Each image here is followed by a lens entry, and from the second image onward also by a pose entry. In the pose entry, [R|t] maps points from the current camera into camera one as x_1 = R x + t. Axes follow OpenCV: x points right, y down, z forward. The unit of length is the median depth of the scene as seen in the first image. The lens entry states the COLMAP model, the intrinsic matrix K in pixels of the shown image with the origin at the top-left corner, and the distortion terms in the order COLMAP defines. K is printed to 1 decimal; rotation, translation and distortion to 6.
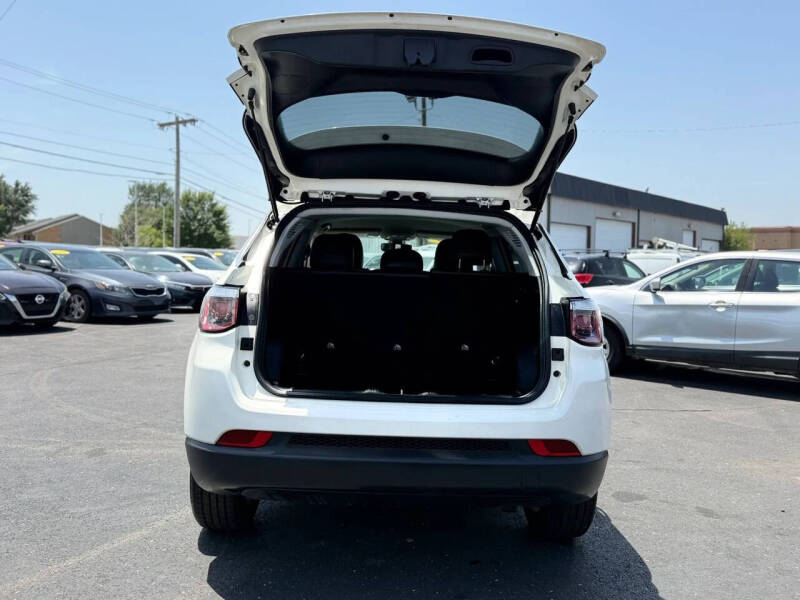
lens RADIAL K [[664.8, 0, 406.0], [0, 664.8, 291.7], [0, 0, 1]] dist [0.047712, -0.047866]
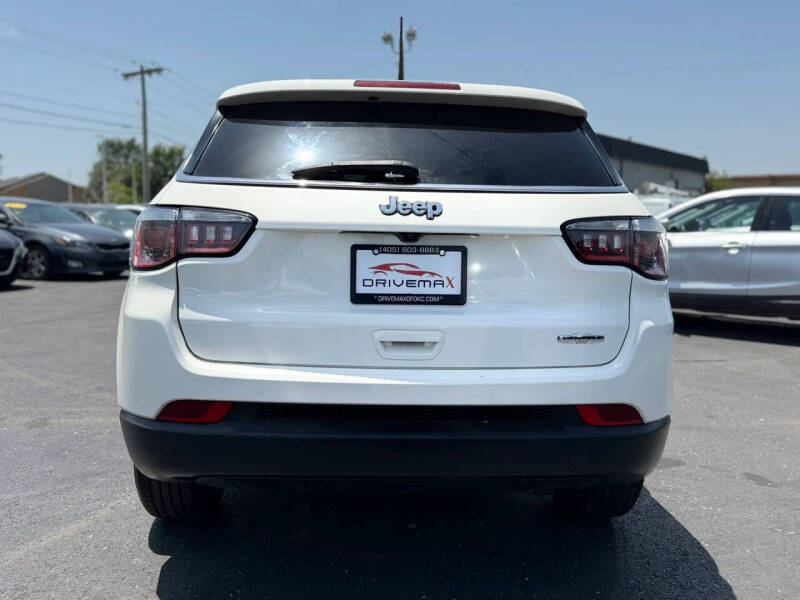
lens RADIAL K [[664.8, 0, 397.8], [0, 664.8, 300.7], [0, 0, 1]] dist [0.047712, -0.047866]
pose [[0.999659, -0.017898, 0.019003, -0.012124], [0.016346, 0.996747, 0.078925, 0.018014], [-0.020354, -0.078587, 0.996699, 0.111835]]
